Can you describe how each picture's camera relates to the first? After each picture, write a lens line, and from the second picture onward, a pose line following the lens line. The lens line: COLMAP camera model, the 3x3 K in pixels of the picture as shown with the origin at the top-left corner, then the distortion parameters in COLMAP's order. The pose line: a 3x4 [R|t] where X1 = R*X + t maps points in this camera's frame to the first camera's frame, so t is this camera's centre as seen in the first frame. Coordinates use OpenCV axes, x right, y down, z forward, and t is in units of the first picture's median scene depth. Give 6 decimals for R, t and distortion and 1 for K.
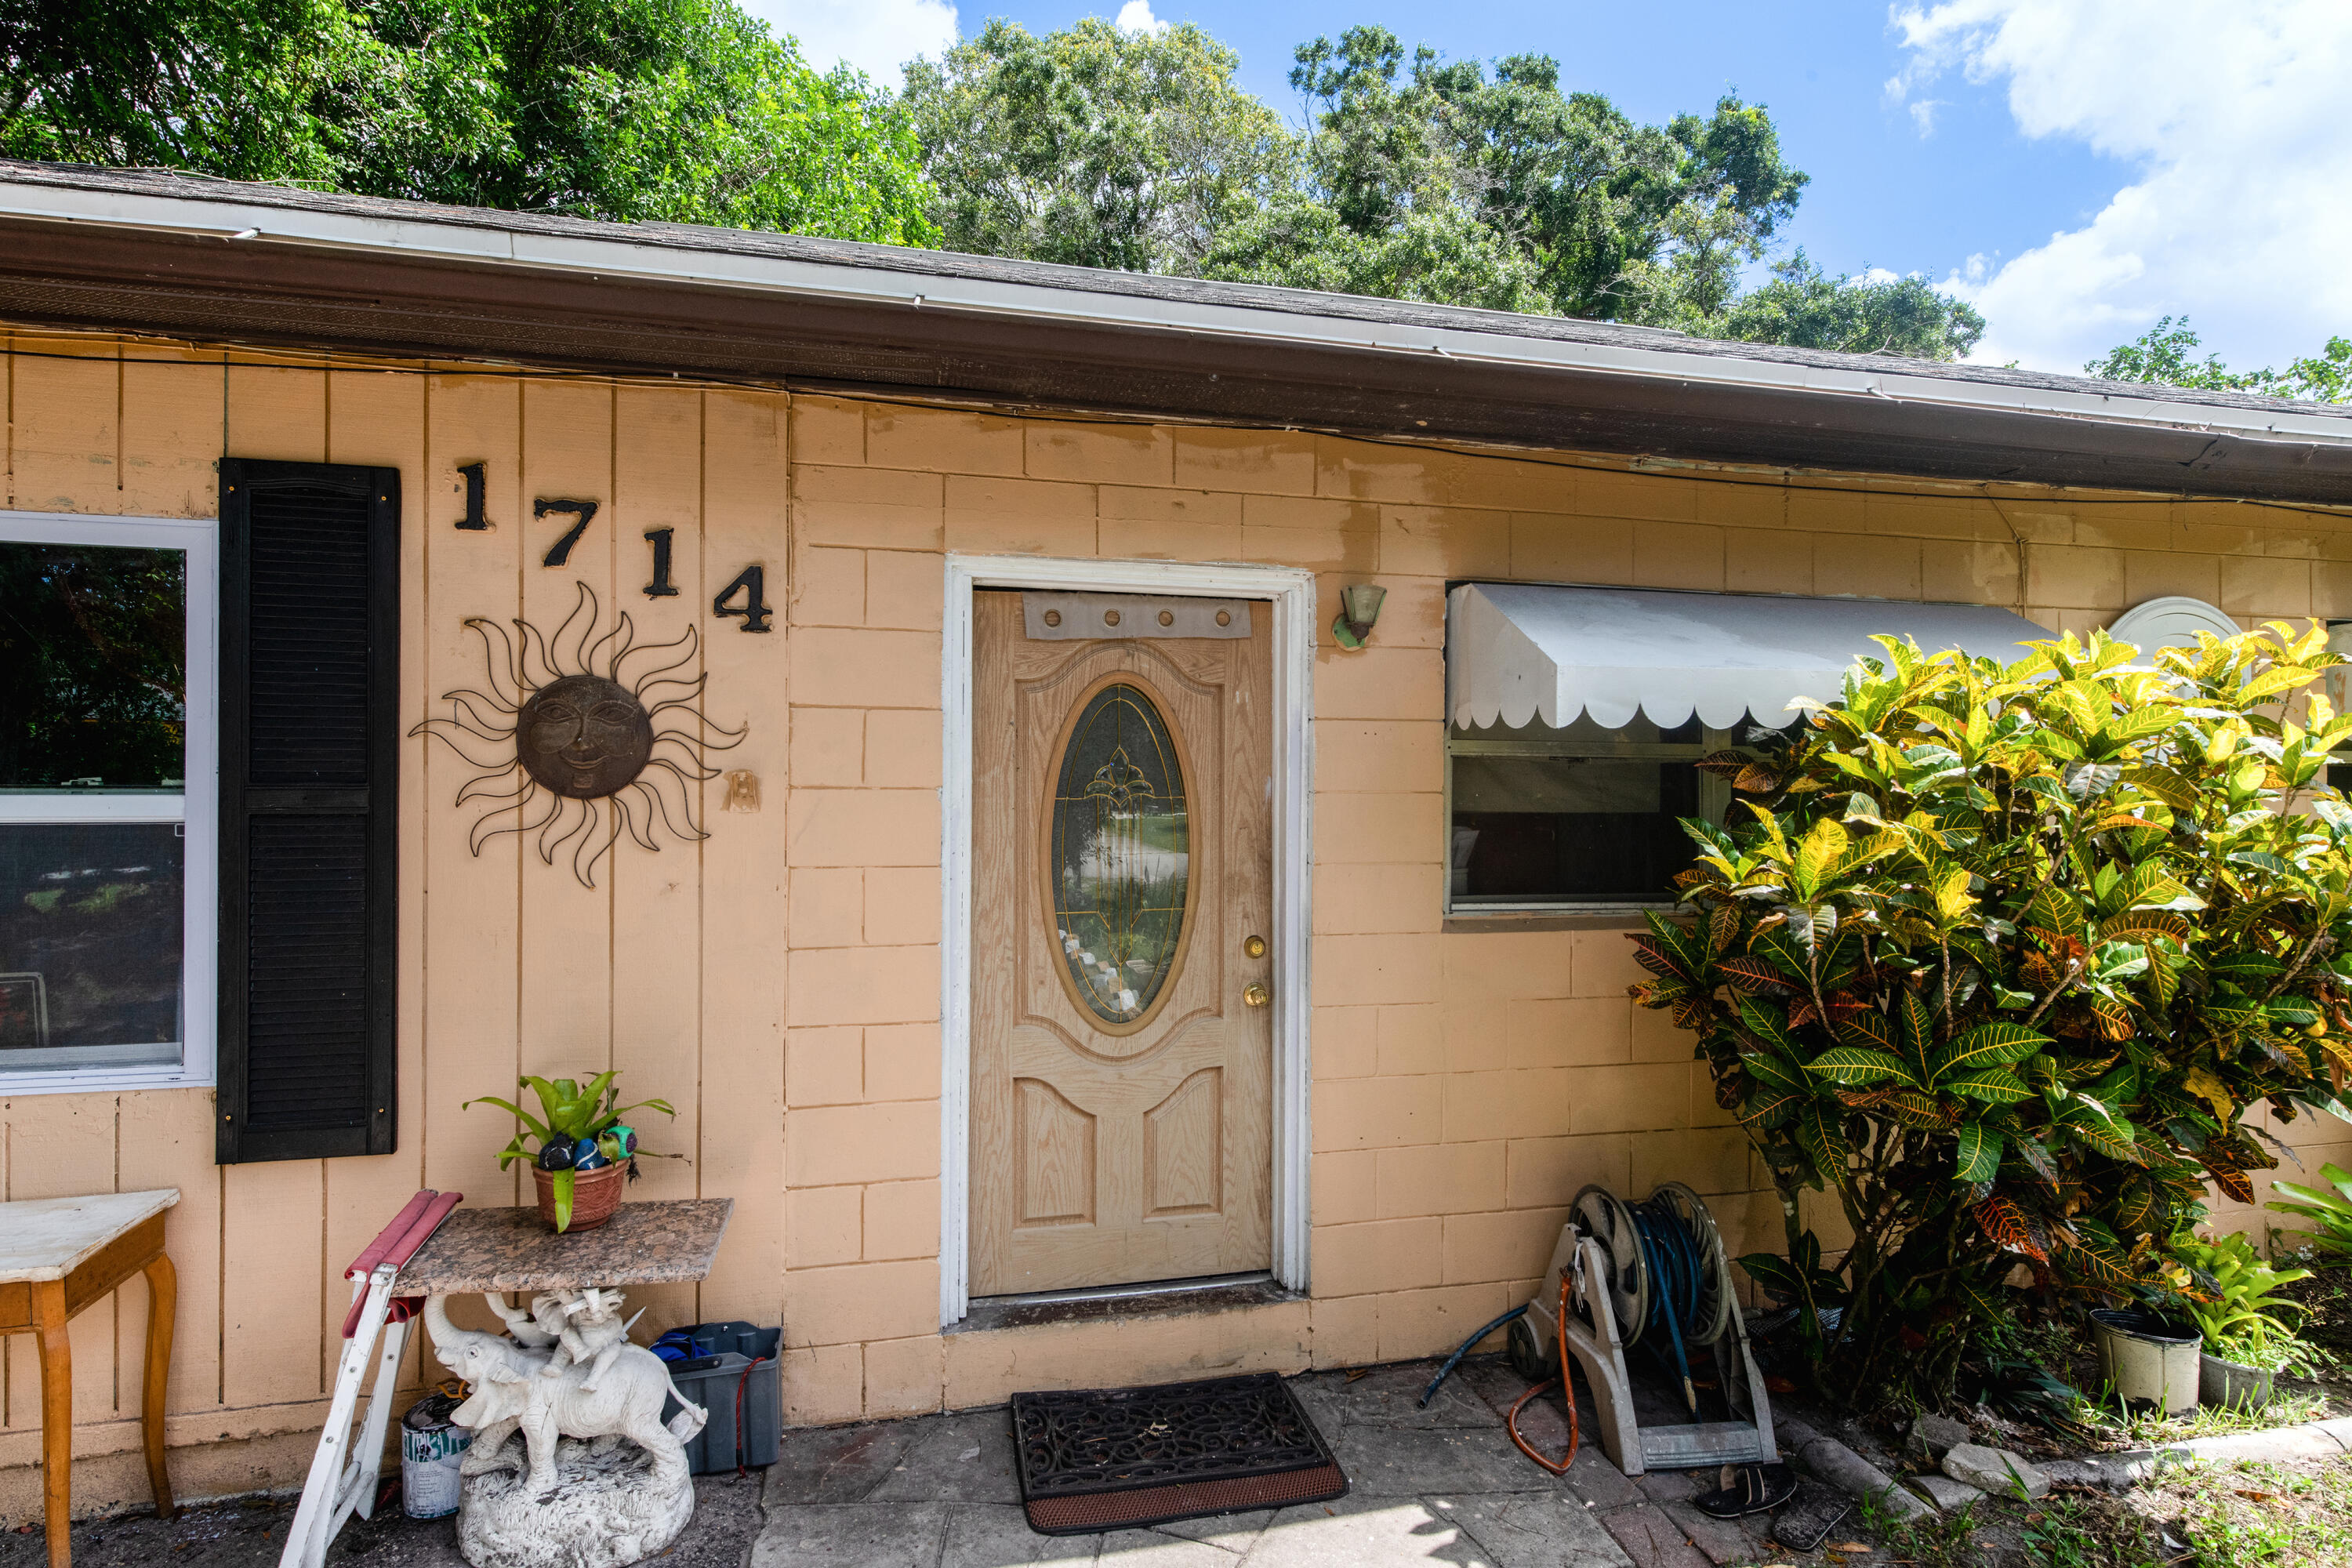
lens RADIAL K [[1225.4, 0, 1176.0], [0, 1225.4, 784.0], [0, 0, 1]] dist [0.001813, -0.000362]
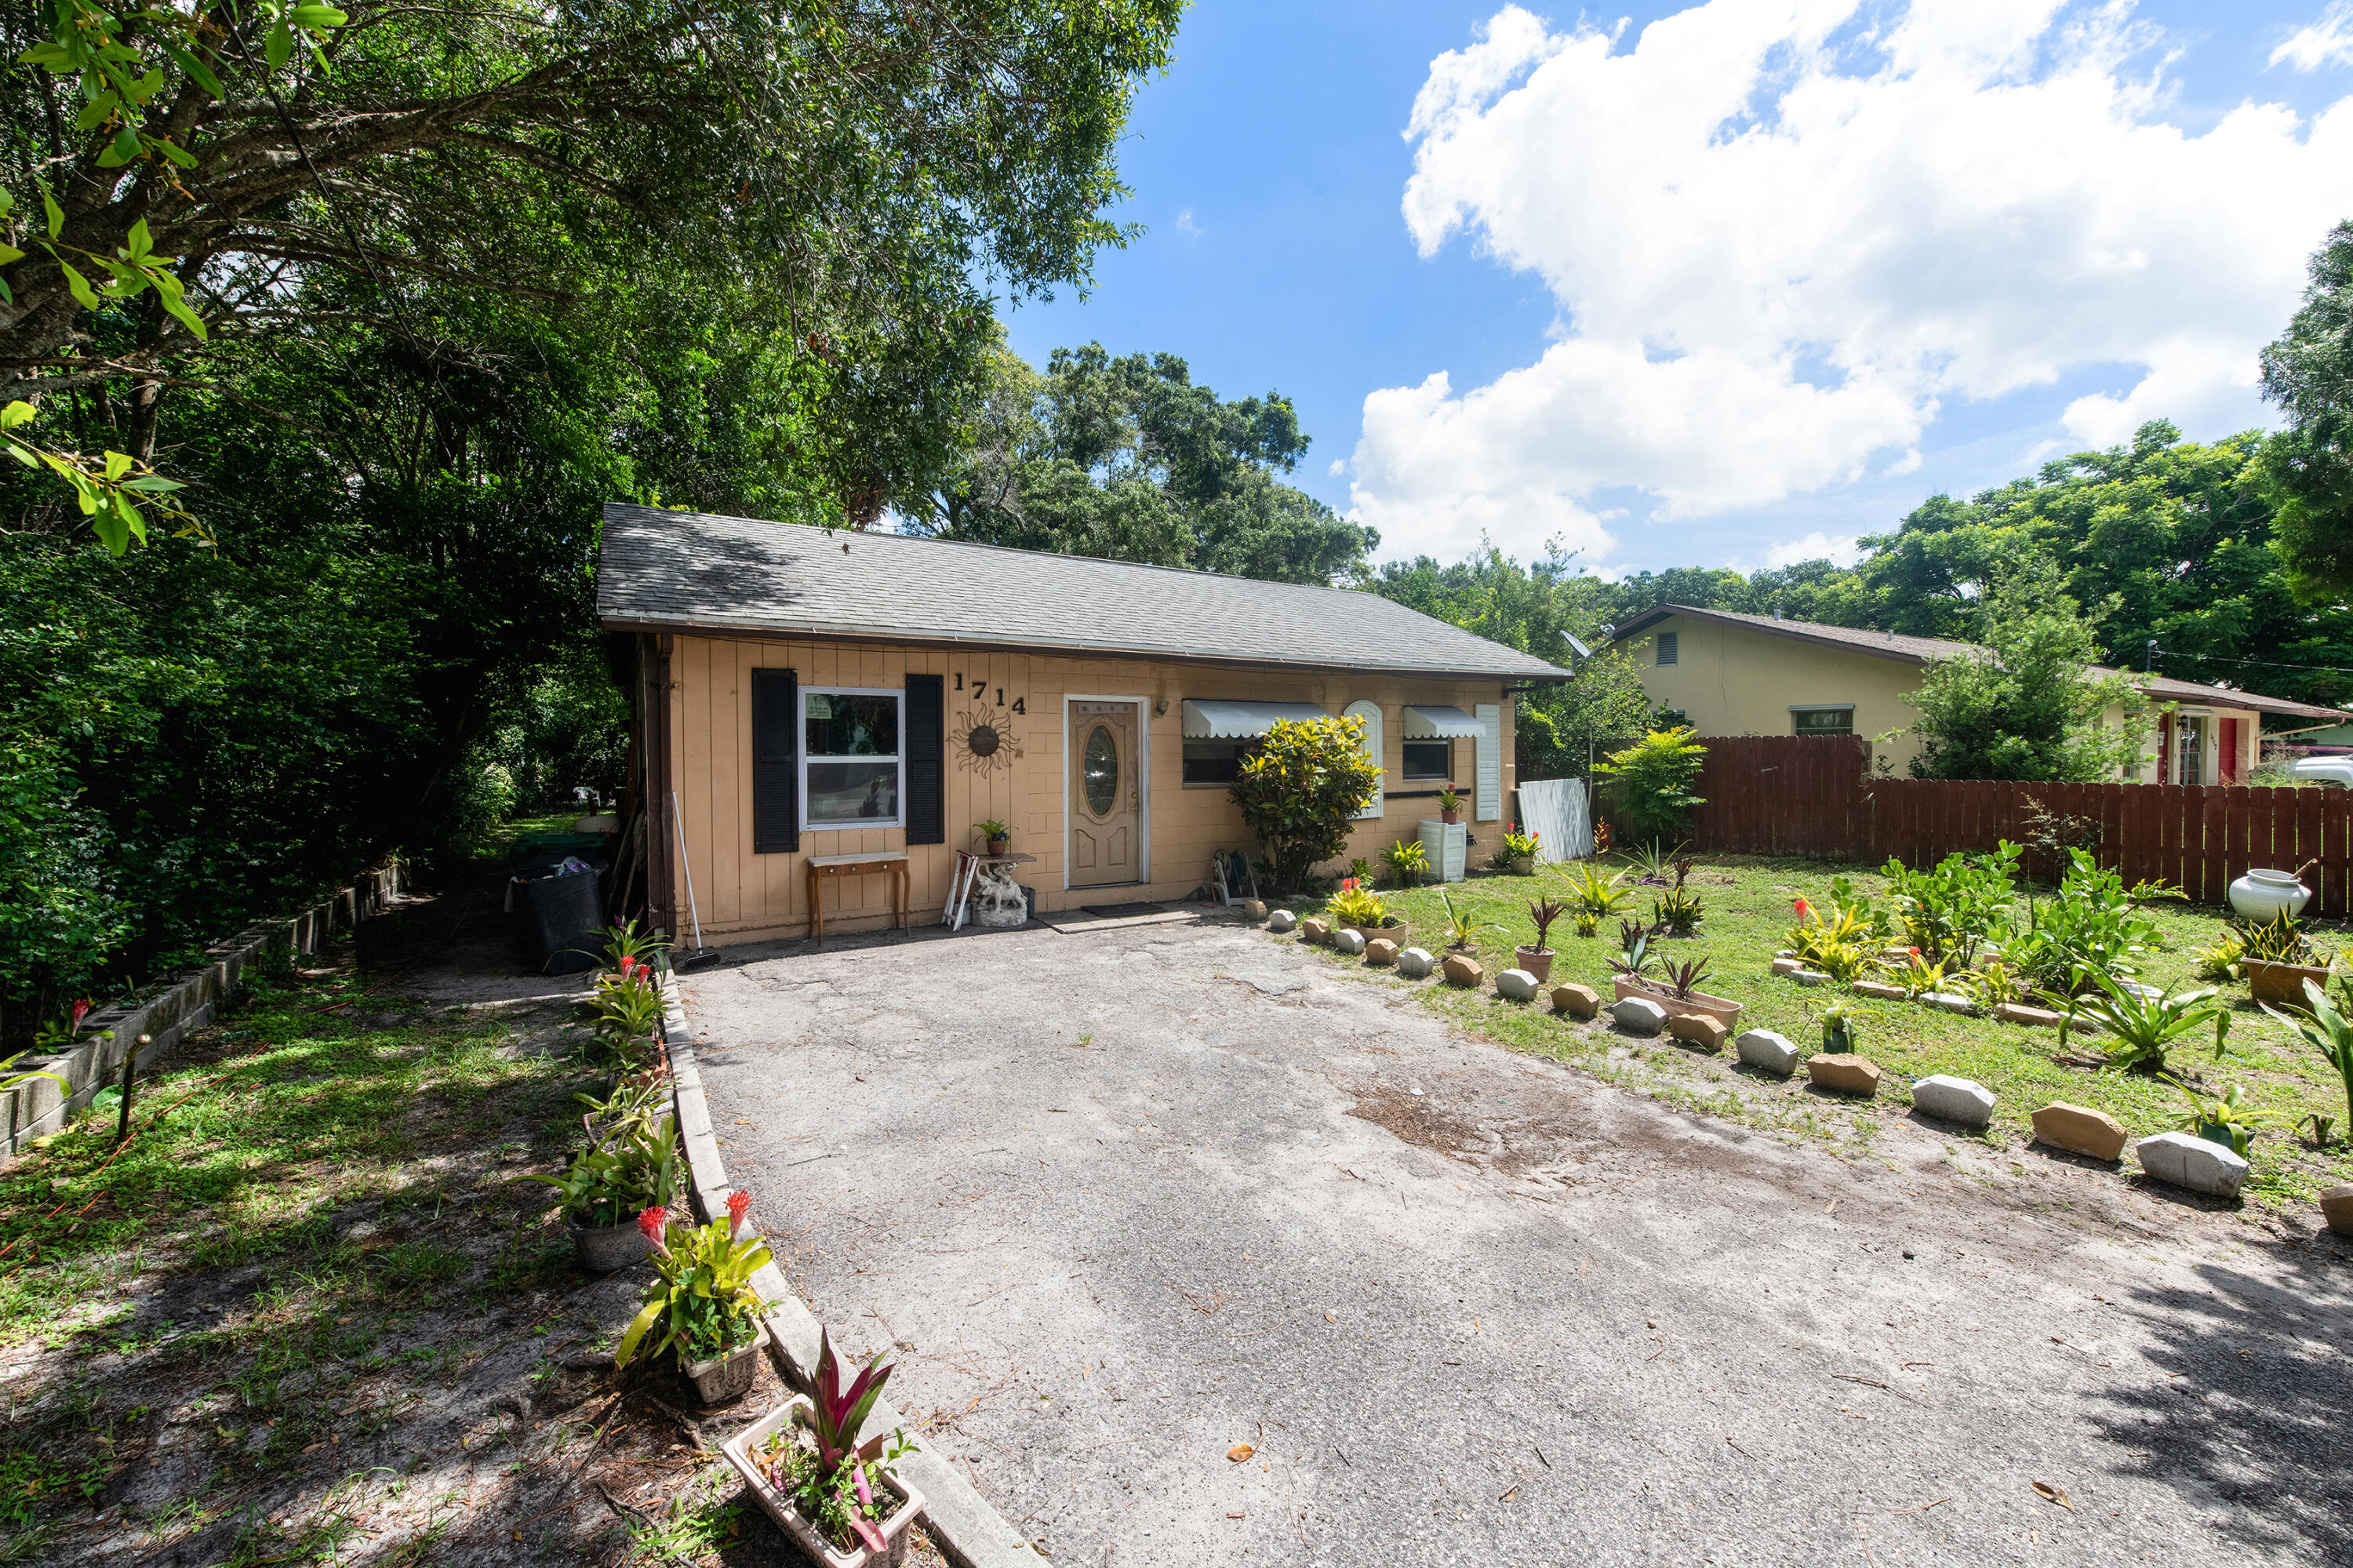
lens RADIAL K [[955.5, 0, 1189.2], [0, 955.5, 799.6], [0, 0, 1]] dist [0.014416, -0.000070]
pose [[0.950990, -0.023092, 0.308358, -0.799771], [0.010347, 0.999026, 0.042905, 0.025883], [-0.309049, -0.037612, 0.950302, -2.169560]]
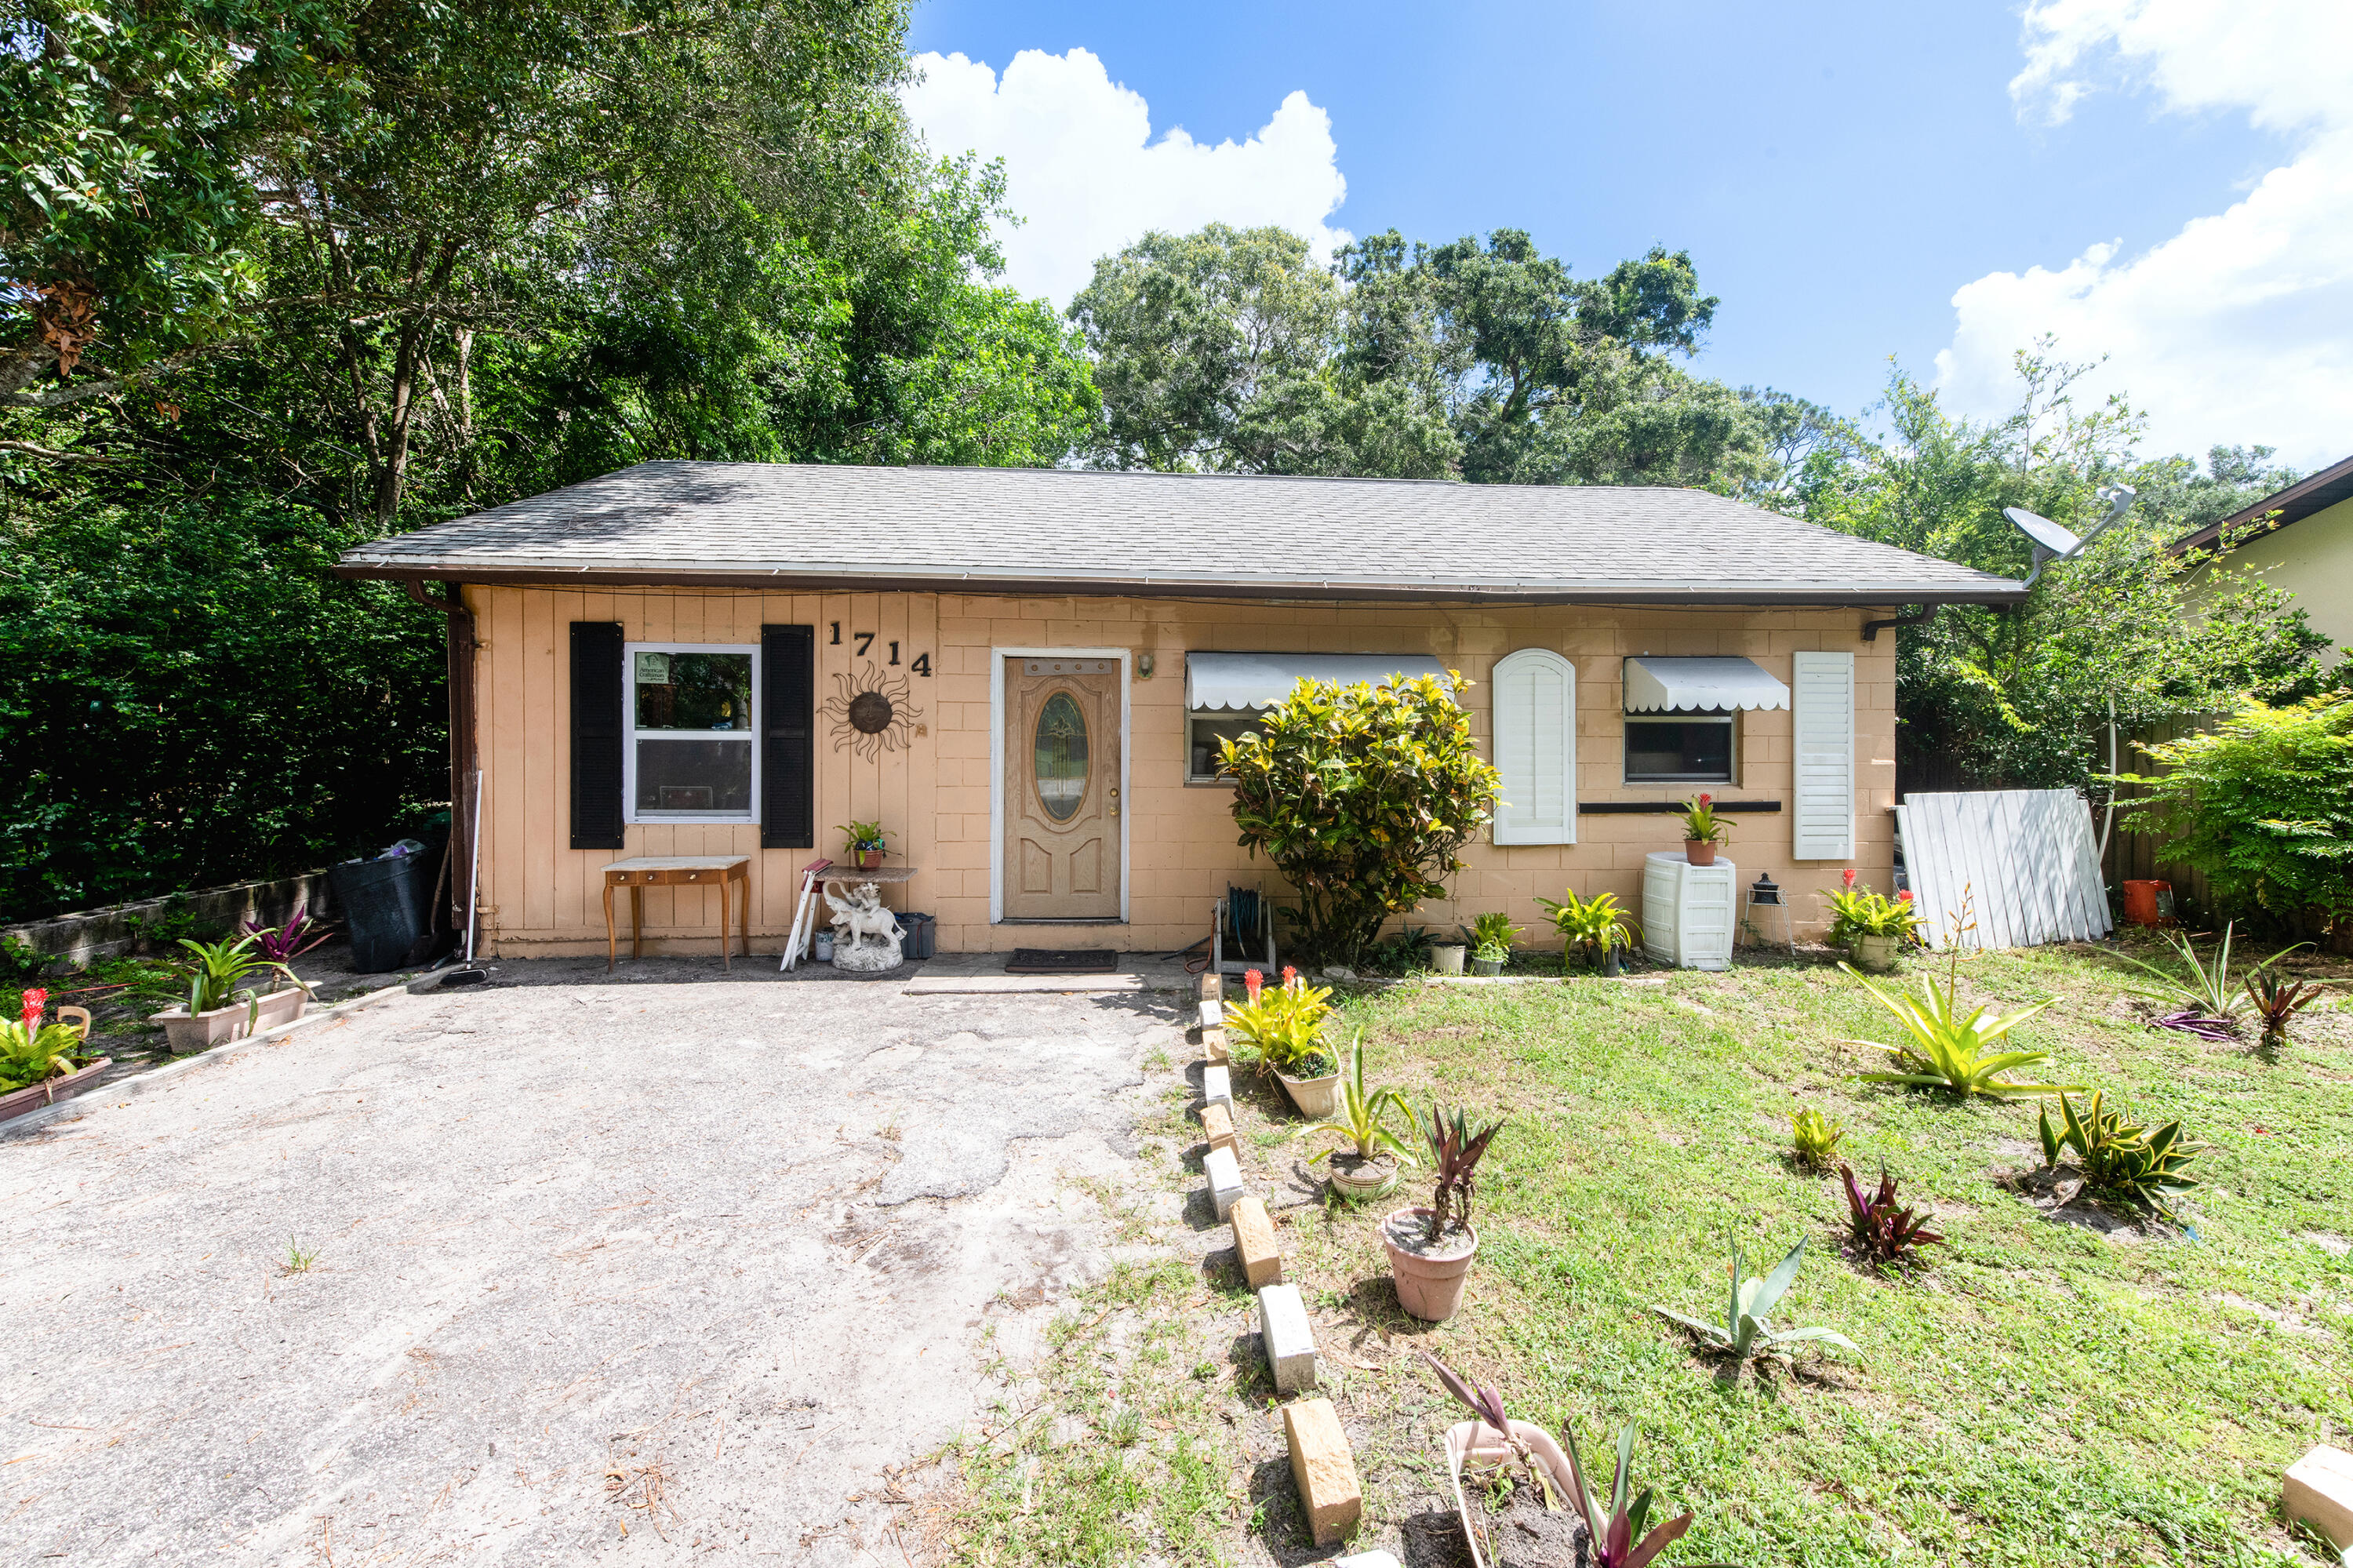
lens RADIAL K [[979.9, 0, 1188.2], [0, 979.9, 756.3], [0, 0, 1]] dist [0.014417, -0.000206]
pose [[0.984854, 0.007750, -0.173210, 0.680218], [-0.004535, 0.999810, 0.018952, 0.018546], [0.173324, -0.017880, 0.984702, -1.195823]]
